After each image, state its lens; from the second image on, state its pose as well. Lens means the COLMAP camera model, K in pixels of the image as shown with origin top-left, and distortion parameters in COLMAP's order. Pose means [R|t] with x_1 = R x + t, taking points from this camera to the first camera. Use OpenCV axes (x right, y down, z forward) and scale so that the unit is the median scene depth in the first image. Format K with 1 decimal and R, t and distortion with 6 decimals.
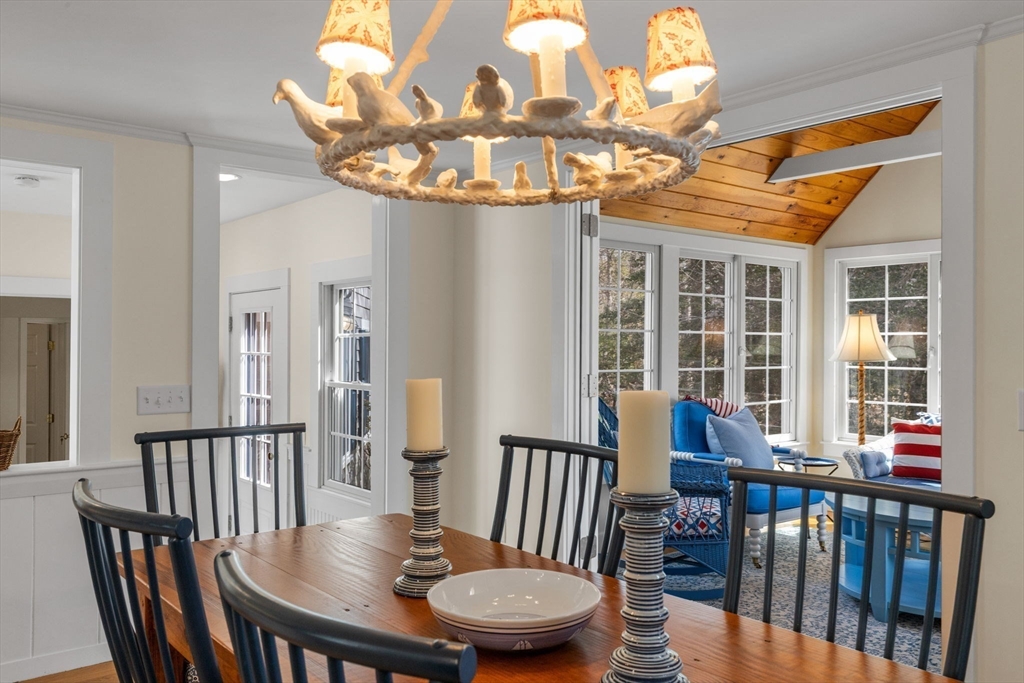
lens RADIAL K [[841.4, 0, 513.7], [0, 841.4, 342.0], [0, 0, 1]] dist [0.002963, 0.000684]
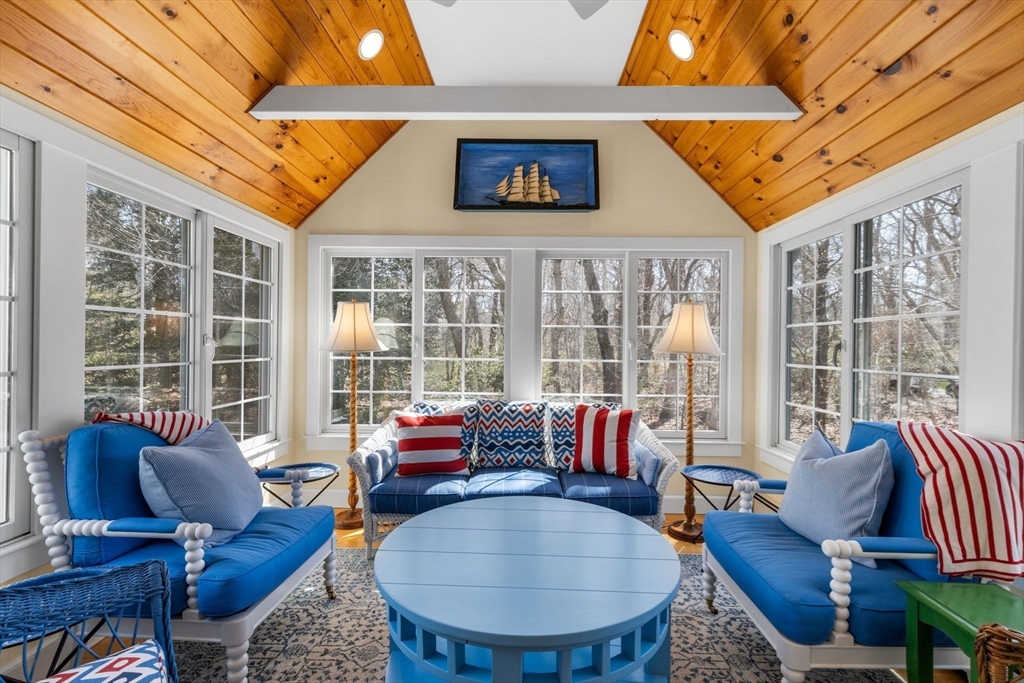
lens RADIAL K [[458.1, 0, 517.4], [0, 458.1, 343.1], [0, 0, 1]] dist [0.004490, -0.000895]
pose [[0.644671, 0.001492, 0.764459, 0.132775], [-0.004683, 0.999987, 0.001997, 0.010892], [-0.764446, -0.004868, 0.644670, 0.512449]]
